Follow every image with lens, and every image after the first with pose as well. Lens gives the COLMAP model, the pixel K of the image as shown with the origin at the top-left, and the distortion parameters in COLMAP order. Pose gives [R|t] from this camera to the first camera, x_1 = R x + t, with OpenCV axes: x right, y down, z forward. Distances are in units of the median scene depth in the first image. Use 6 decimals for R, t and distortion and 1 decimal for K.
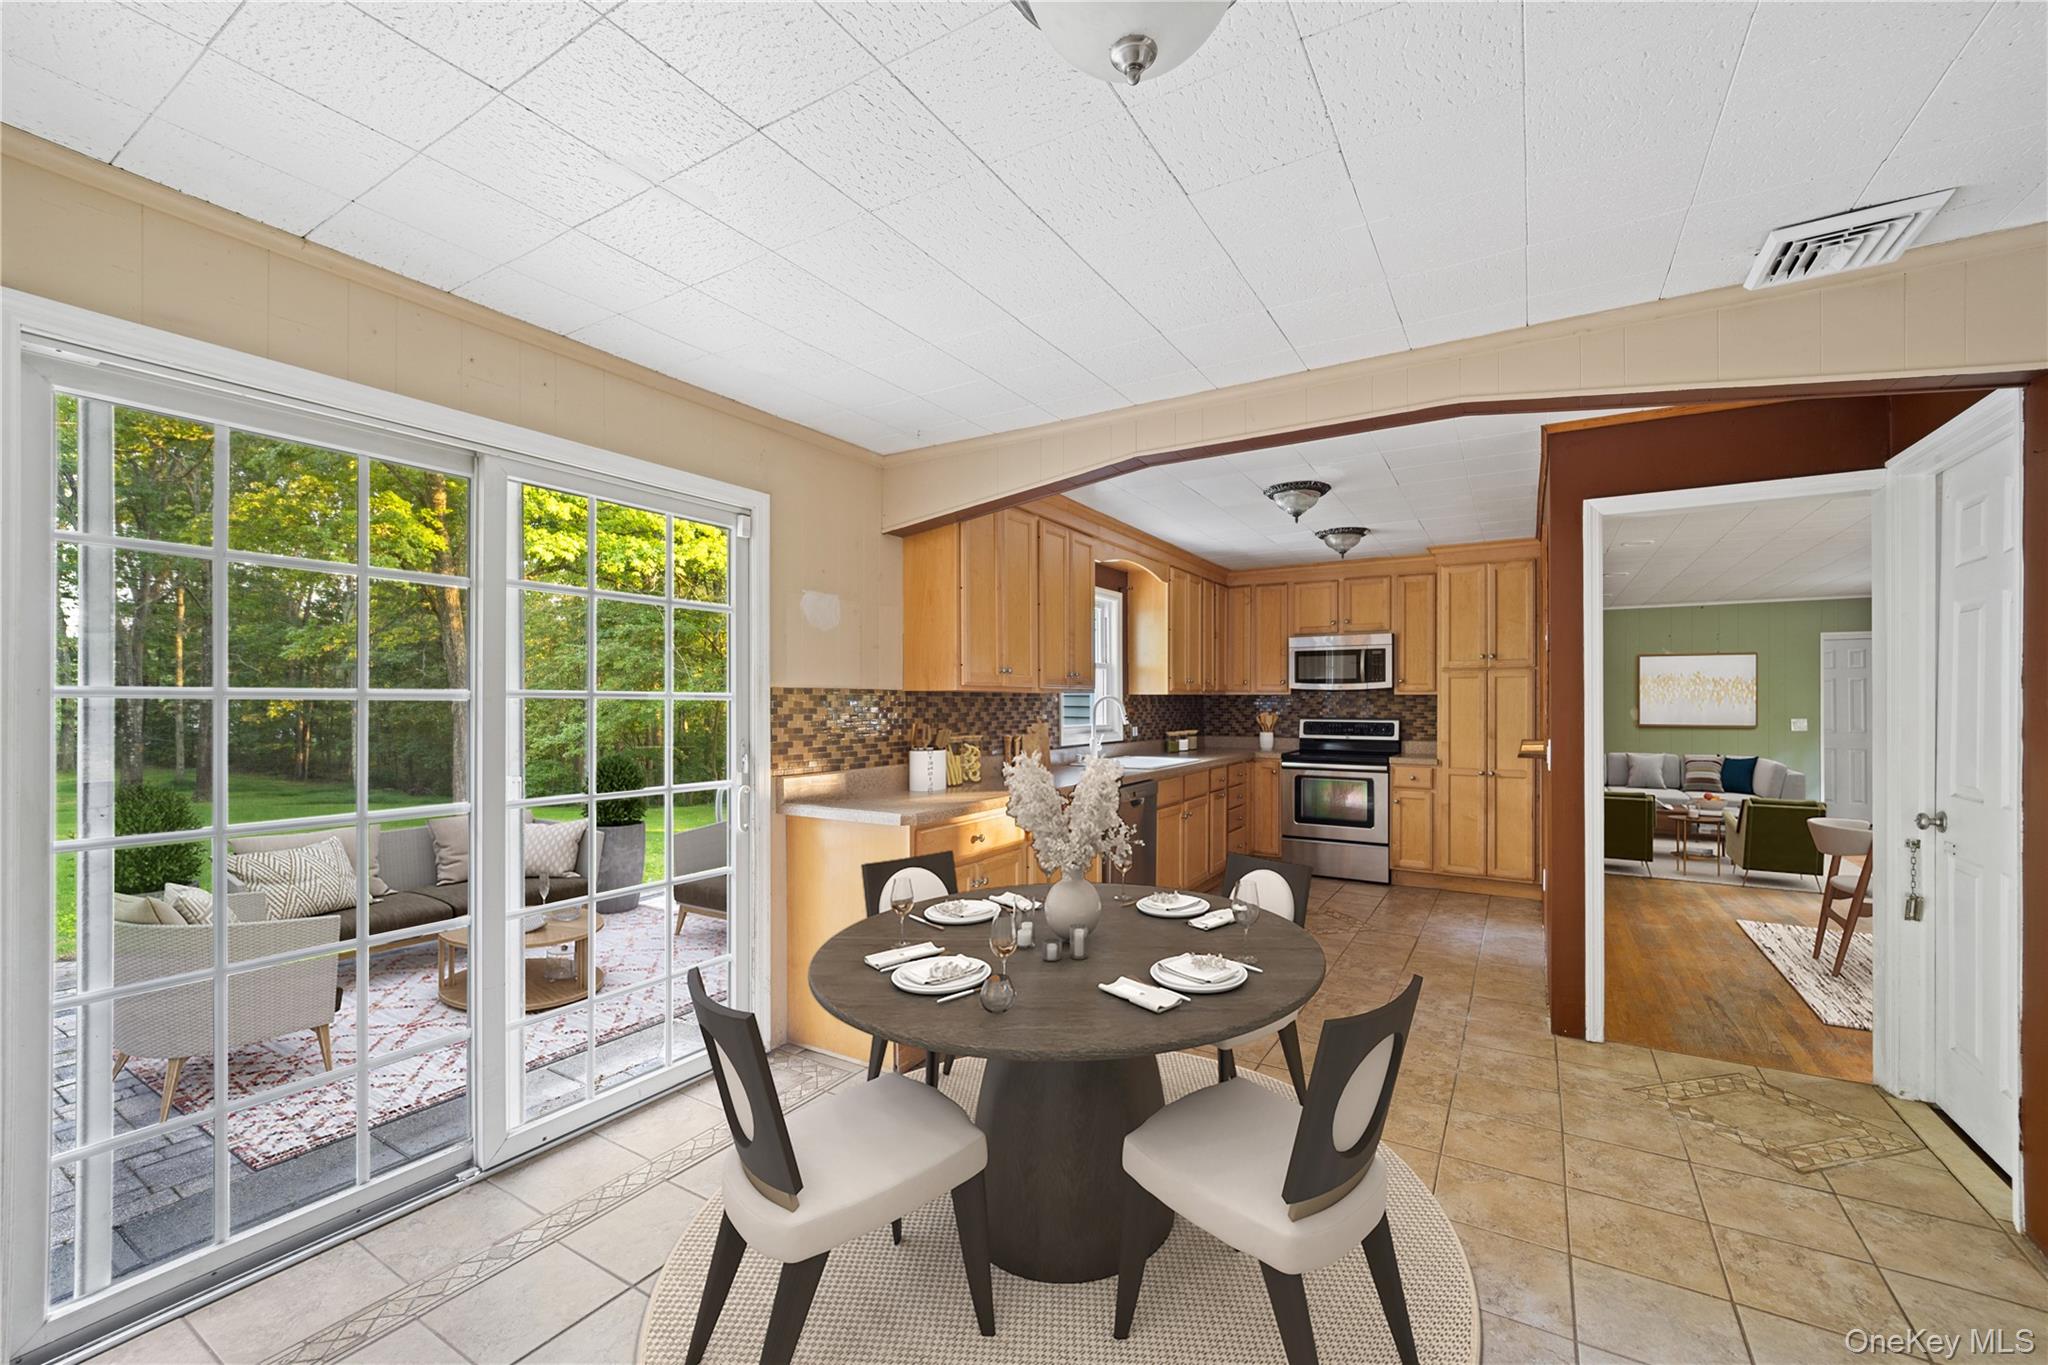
lens RADIAL K [[828.4, 0, 1026.0], [0, 828.4, 695.7], [0, 0, 1]] dist [-0.003970, -0.000625]
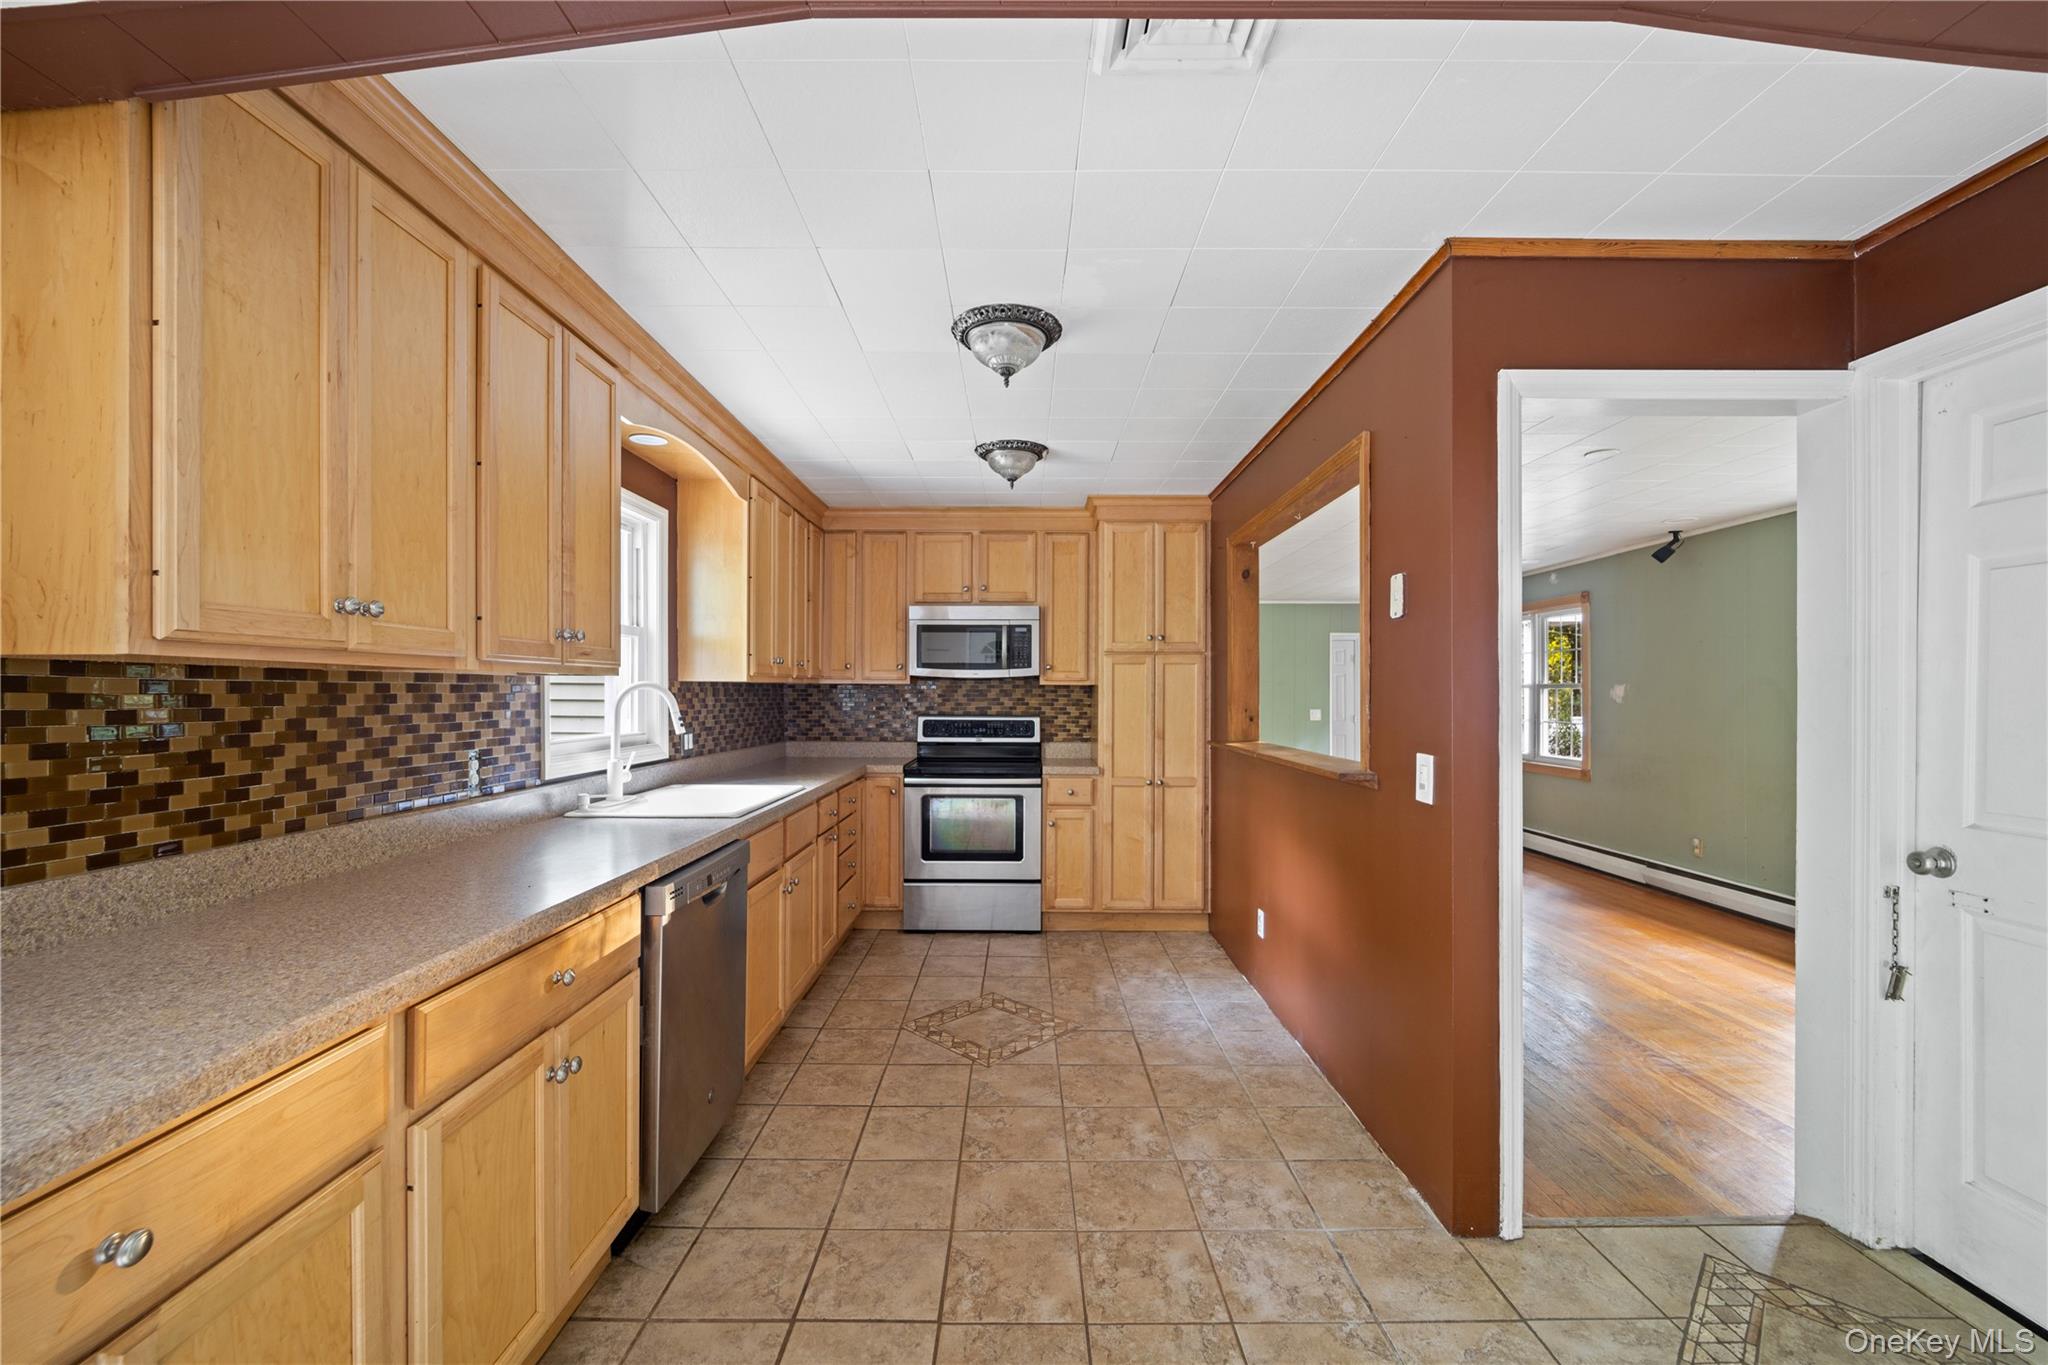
lens RADIAL K [[828.4, 0, 1020.2], [0, 828.4, 691.6], [0, 0, 1]] dist [-0.003970, -0.000625]
pose [[0.855394, 0.002628, 0.517972, 0.025301], [-0.005205, 0.999980, 0.003522, 0.002793], [-0.517952, -0.005708, 0.855391, 0.367271]]
